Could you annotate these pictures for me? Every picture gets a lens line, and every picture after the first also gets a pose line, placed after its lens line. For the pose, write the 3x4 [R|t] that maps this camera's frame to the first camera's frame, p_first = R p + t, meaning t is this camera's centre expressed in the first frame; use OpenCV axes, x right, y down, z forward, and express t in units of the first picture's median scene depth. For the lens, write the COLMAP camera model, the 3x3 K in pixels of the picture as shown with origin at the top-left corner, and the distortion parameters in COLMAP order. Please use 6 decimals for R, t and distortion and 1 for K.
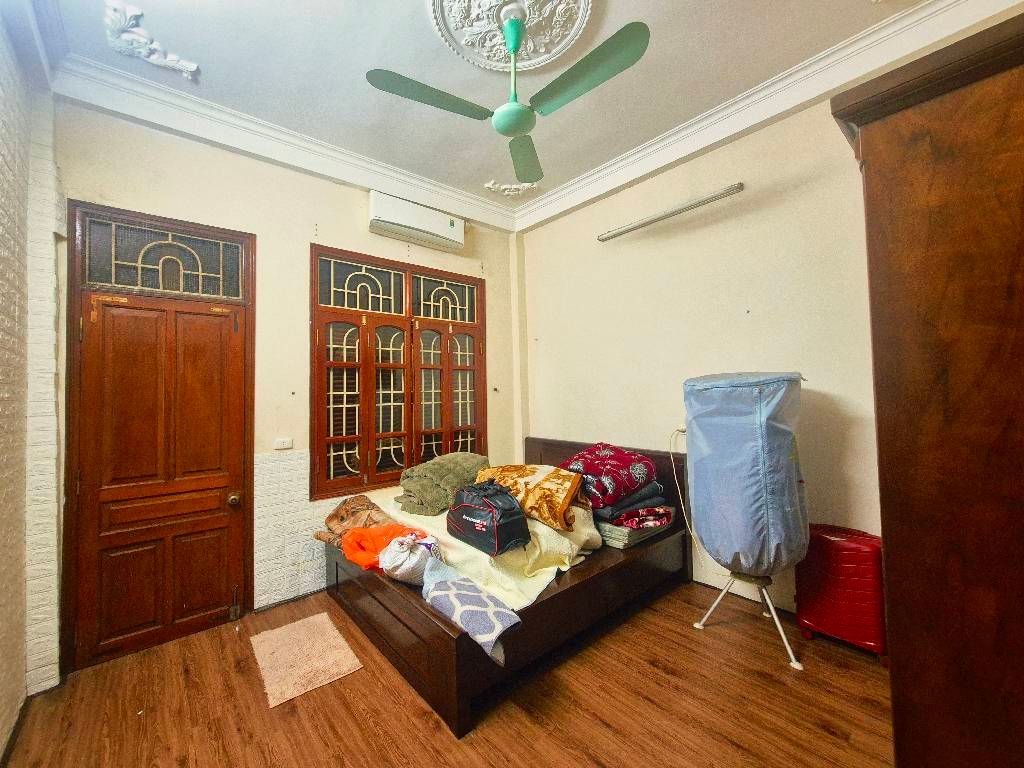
lens RADIAL K [[423.4, 0, 514.5], [0, 423.4, 377.4], [0, 0, 1]] dist [0.001823, -0.000297]
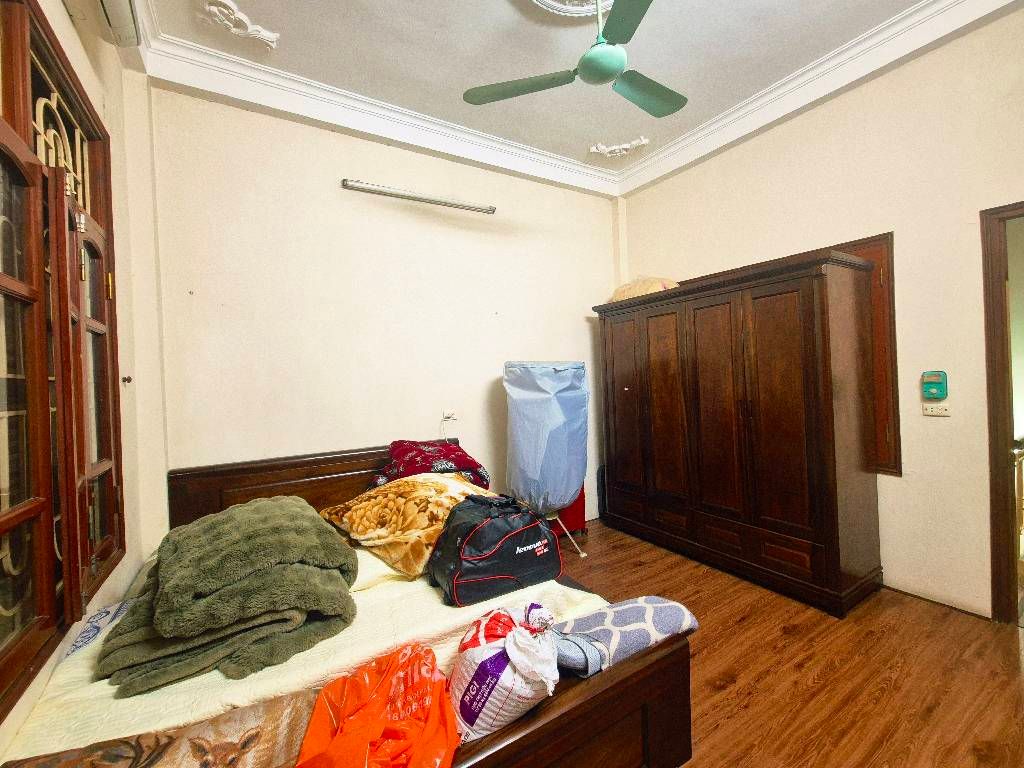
lens RADIAL K [[423.4, 0, 514.5], [0, 423.4, 377.4], [0, 0, 1]] dist [0.001823, -0.000297]
pose [[0.166705, 0.013379, 0.985916, -0.907671], [-0.000748, 0.999909, -0.013442, 0.067700], [-0.986006, 0.001504, 0.166700, 1.016933]]
